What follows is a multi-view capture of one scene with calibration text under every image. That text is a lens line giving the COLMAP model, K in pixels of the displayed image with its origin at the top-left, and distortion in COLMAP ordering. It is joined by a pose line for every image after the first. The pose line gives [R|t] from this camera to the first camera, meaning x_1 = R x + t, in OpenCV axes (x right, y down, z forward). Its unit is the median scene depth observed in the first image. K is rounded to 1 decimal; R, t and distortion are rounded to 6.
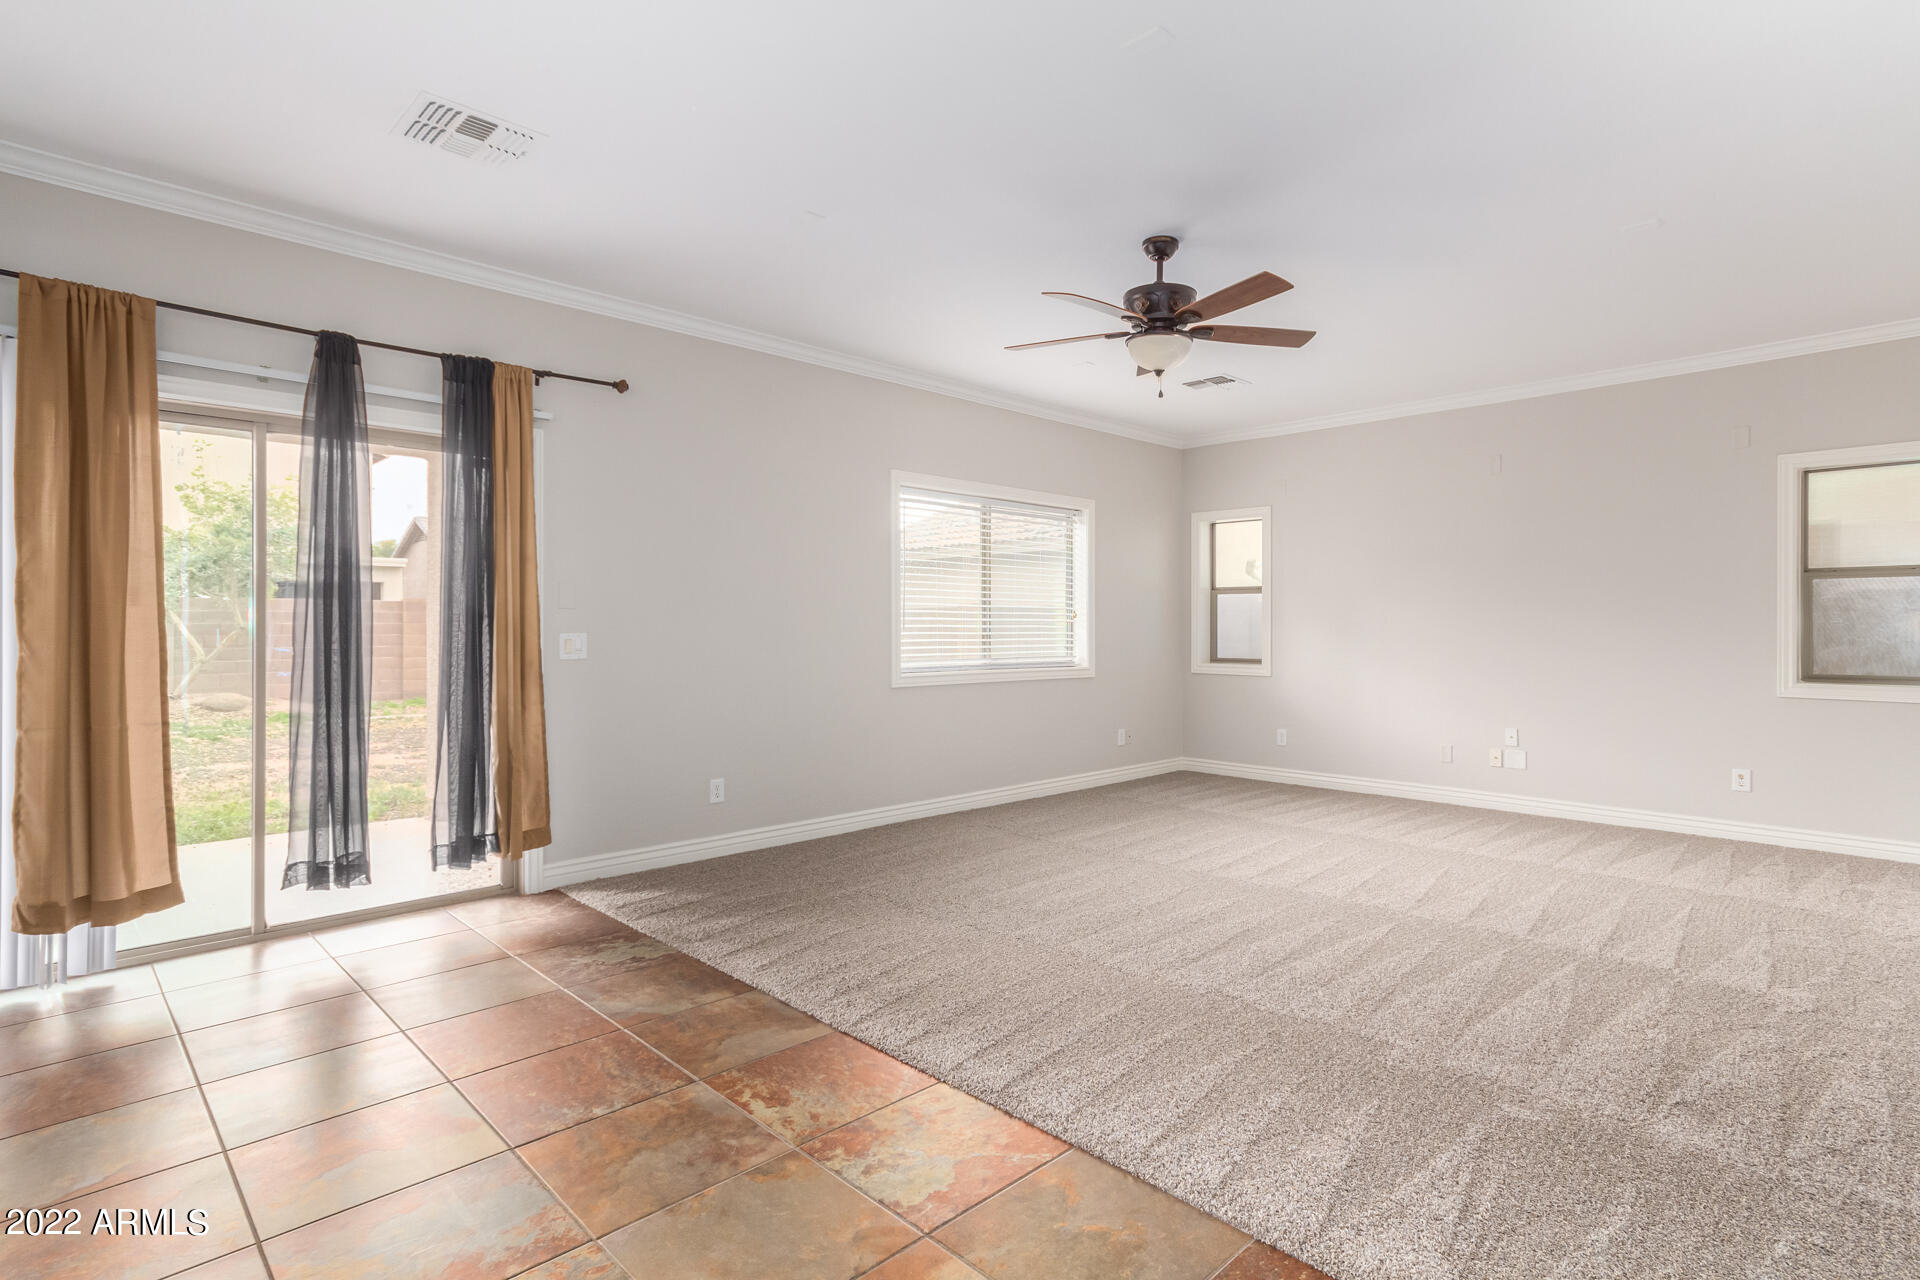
lens RADIAL K [[910.3, 0, 920.2], [0, 910.3, 631.0], [0, 0, 1]] dist [0.004054, 0.002519]
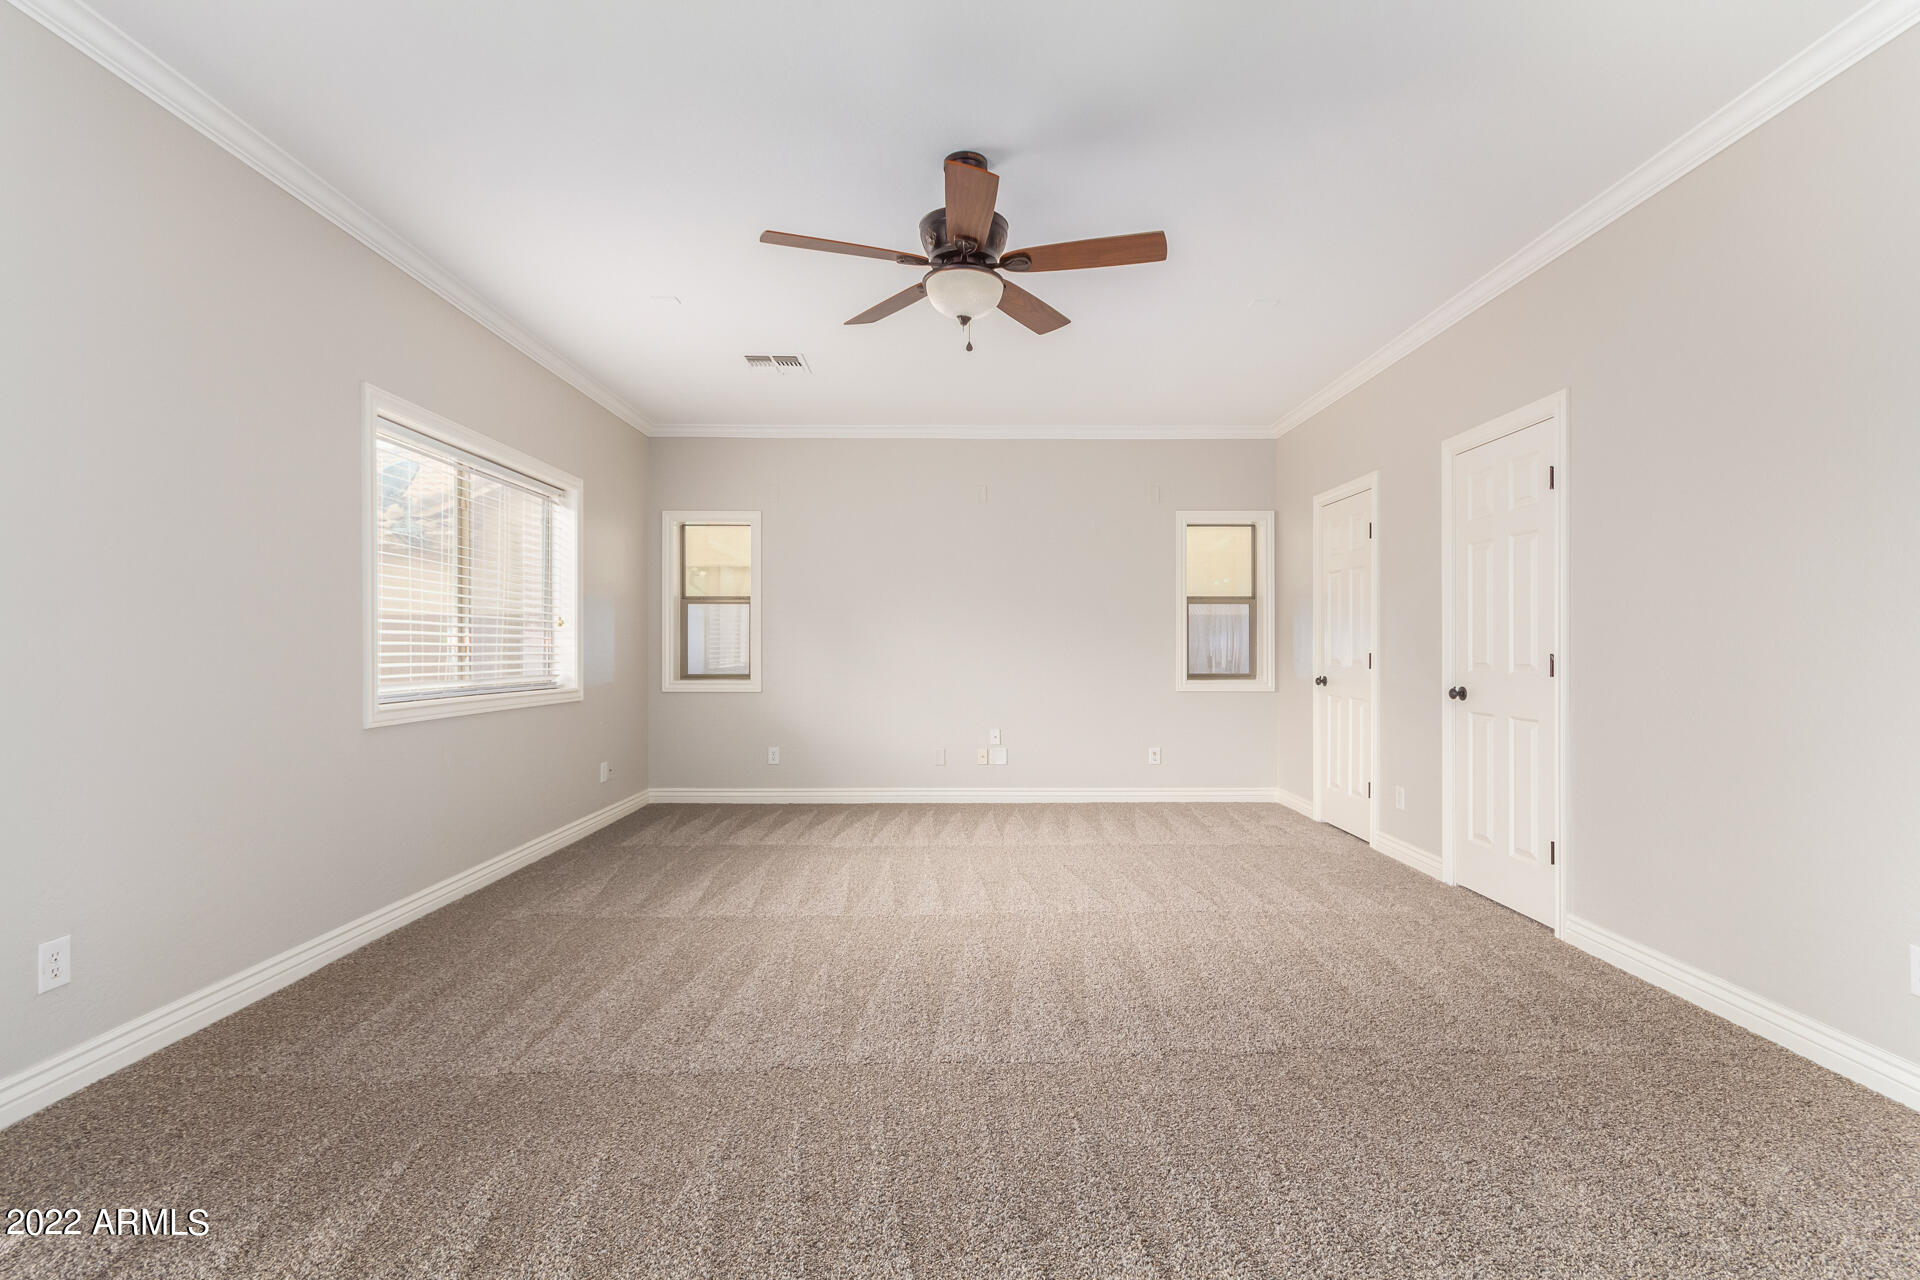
lens RADIAL K [[910.3, 0, 952.7], [0, 910.3, 643.3], [0, 0, 1]] dist [0.004054, 0.002519]
pose [[0.684816, 0.003578, 0.728707, -0.188409], [0.003477, 0.999961, -0.008178, 0.009037], [-0.728707, 0.008135, 0.684777, 0.242023]]
